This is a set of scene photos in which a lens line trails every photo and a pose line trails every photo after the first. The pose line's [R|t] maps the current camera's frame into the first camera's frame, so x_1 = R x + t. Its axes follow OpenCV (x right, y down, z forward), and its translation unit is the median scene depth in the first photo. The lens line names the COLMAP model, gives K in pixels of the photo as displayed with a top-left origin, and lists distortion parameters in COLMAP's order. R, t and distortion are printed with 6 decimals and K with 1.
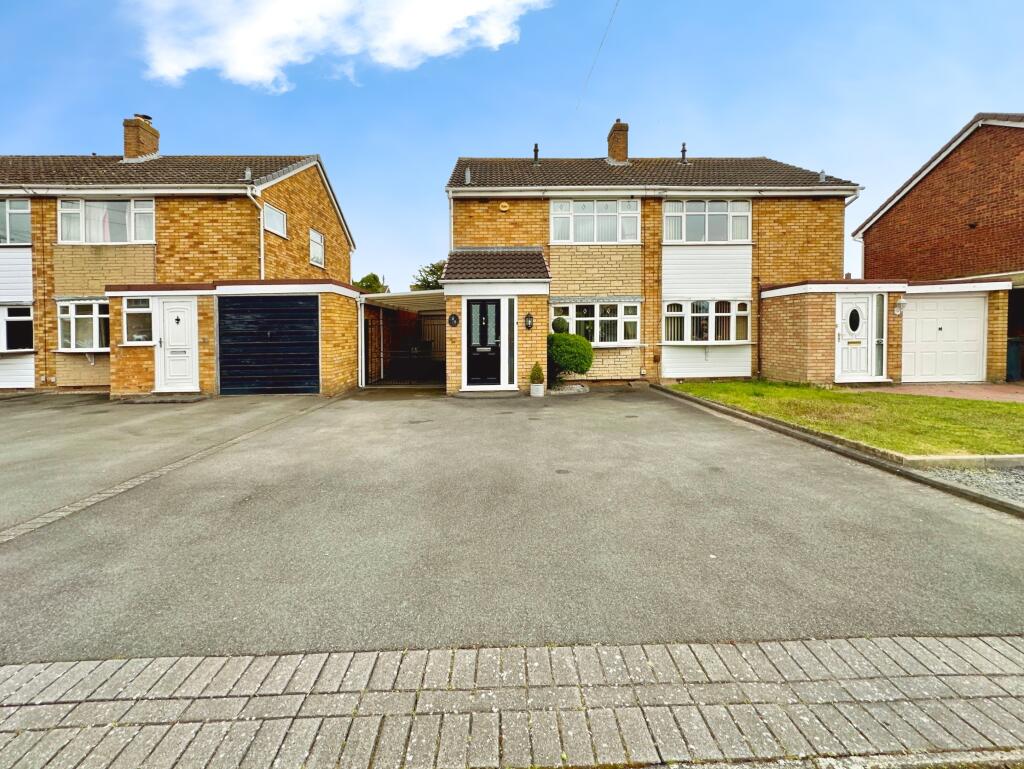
lens RADIAL K [[412.3, 0, 511.8], [0, 412.3, 380.0], [0, 0, 1]] dist [-0.001264, 0.000312]
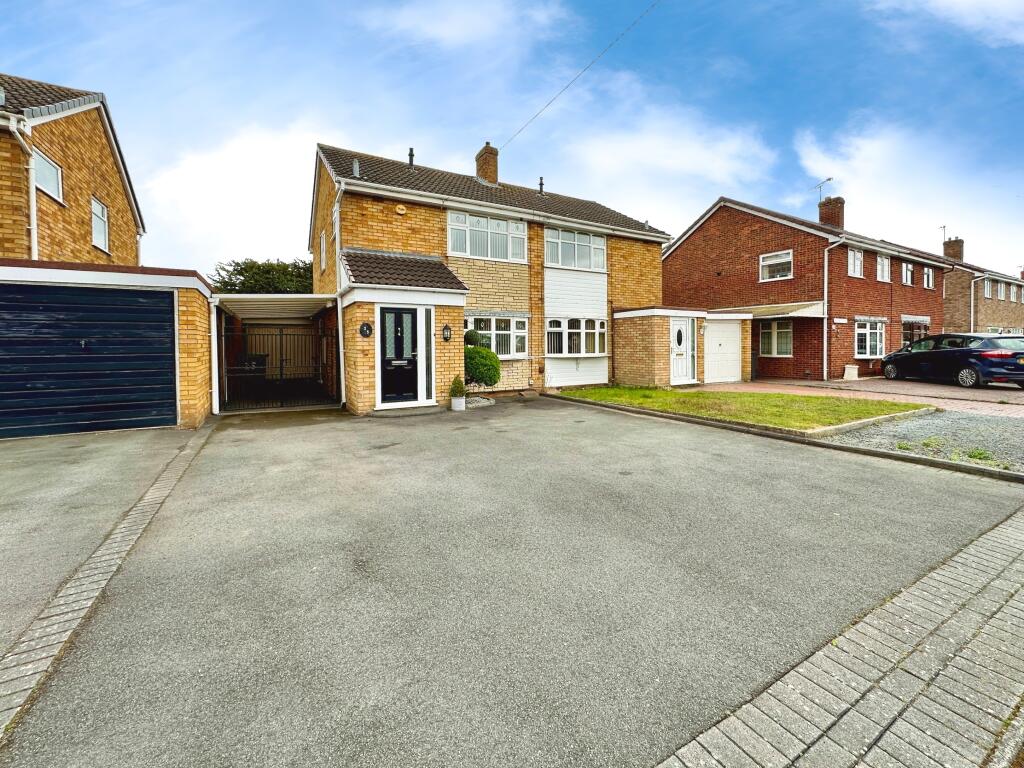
lens RADIAL K [[409.3, 0, 512.0], [0, 409.3, 390.6], [0, 0, 1]] dist [-0.001385, 0.000353]
pose [[0.890240, -0.041748, 0.453574, -0.242545], [0.045923, 0.998943, 0.001811, -0.002520], [-0.453170, 0.019218, 0.891217, 0.074703]]
